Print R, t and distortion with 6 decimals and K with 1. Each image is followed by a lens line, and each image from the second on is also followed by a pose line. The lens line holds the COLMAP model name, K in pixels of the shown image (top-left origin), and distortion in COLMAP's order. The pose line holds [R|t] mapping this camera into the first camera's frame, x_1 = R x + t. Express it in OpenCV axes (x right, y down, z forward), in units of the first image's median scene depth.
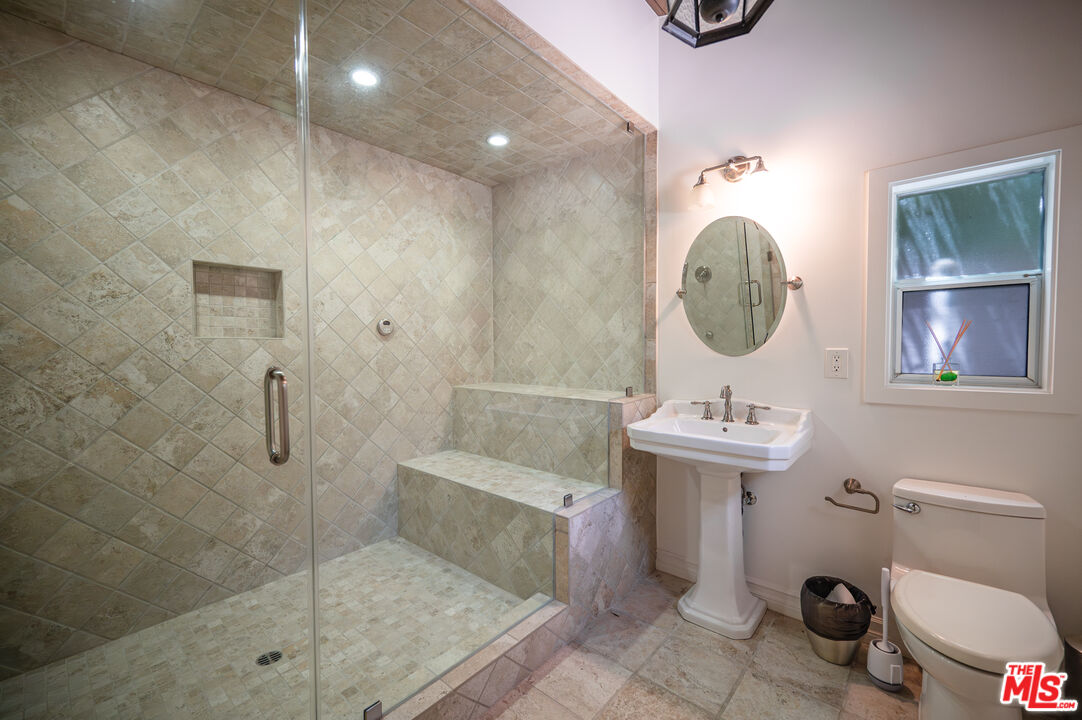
lens RADIAL K [[428.2, 0, 538.2], [0, 428.2, 358.3], [0, 0, 1]] dist [0.003493, -0.000954]
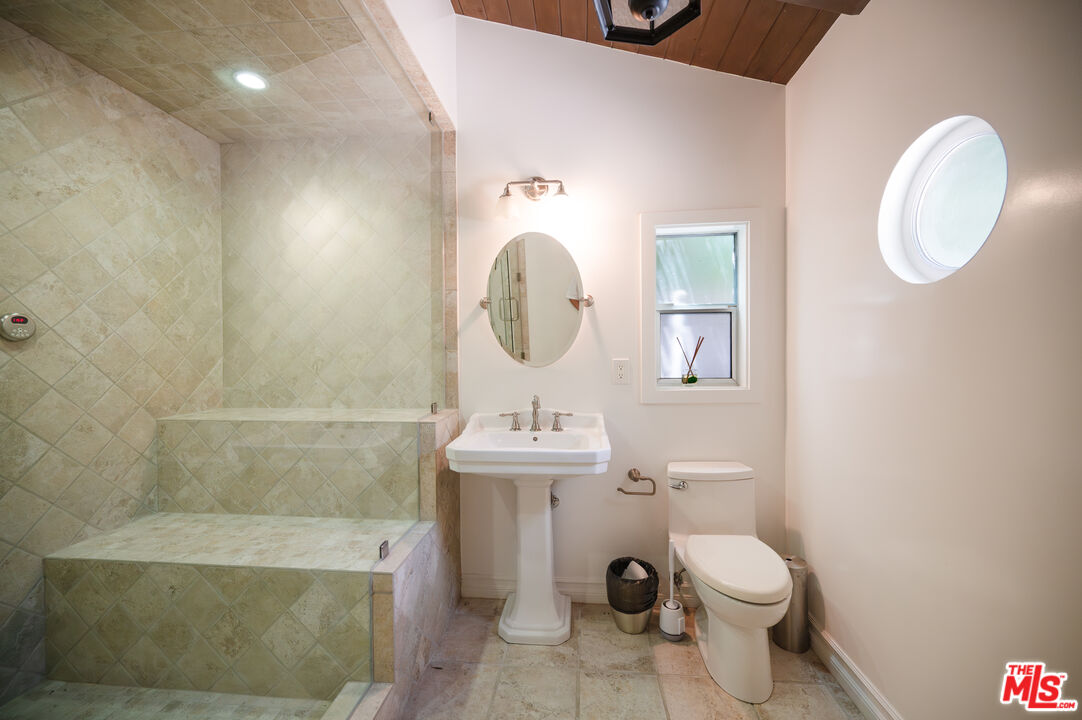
lens RADIAL K [[428.2, 0, 545.2], [0, 428.2, 359.4], [0, 0, 1]] dist [0.003493, -0.000954]
pose [[0.821293, -0.006992, 0.570464, -0.117971], [0.020899, 0.999622, -0.017836, -0.004065], [-0.570124, 0.026571, 0.821129, 0.133961]]
